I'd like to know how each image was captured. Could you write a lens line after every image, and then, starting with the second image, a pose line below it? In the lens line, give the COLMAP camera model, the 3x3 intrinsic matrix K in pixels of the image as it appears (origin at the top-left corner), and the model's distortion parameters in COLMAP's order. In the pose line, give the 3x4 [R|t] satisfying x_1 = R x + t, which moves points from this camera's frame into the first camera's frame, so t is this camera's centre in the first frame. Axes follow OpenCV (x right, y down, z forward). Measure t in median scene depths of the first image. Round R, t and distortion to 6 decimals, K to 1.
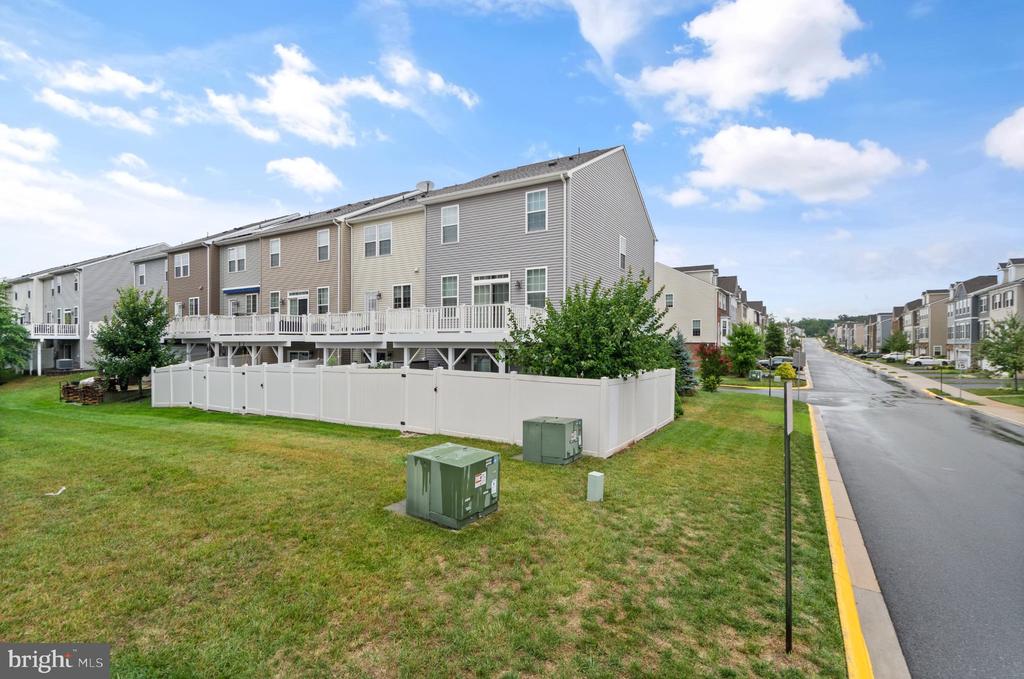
lens RADIAL K [[471.5, 0, 509.2], [0, 471.5, 344.7], [0, 0, 1]] dist [-0.000829, 0.000173]
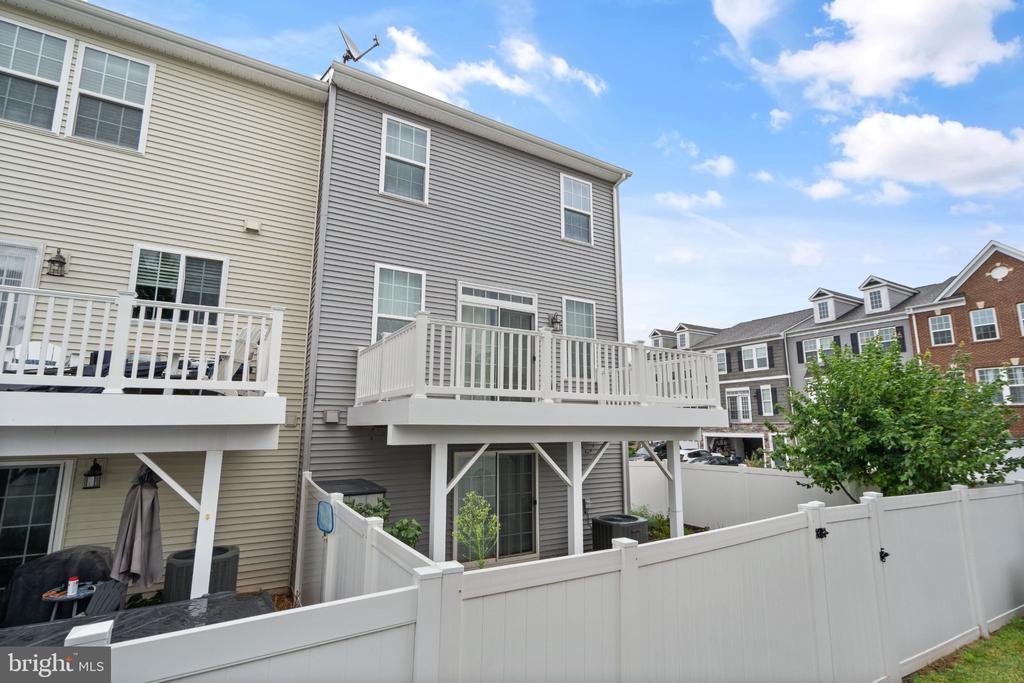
lens RADIAL K [[471.5, 0, 509.2], [0, 471.5, 346.7], [0, 0, 1]] dist [-0.000829, 0.000173]
pose [[0.485215, 0.147457, 0.861872, -0.399508], [0.006546, 0.985038, -0.172214, -0.002988], [-0.874370, 0.089202, 0.476990, 0.659068]]
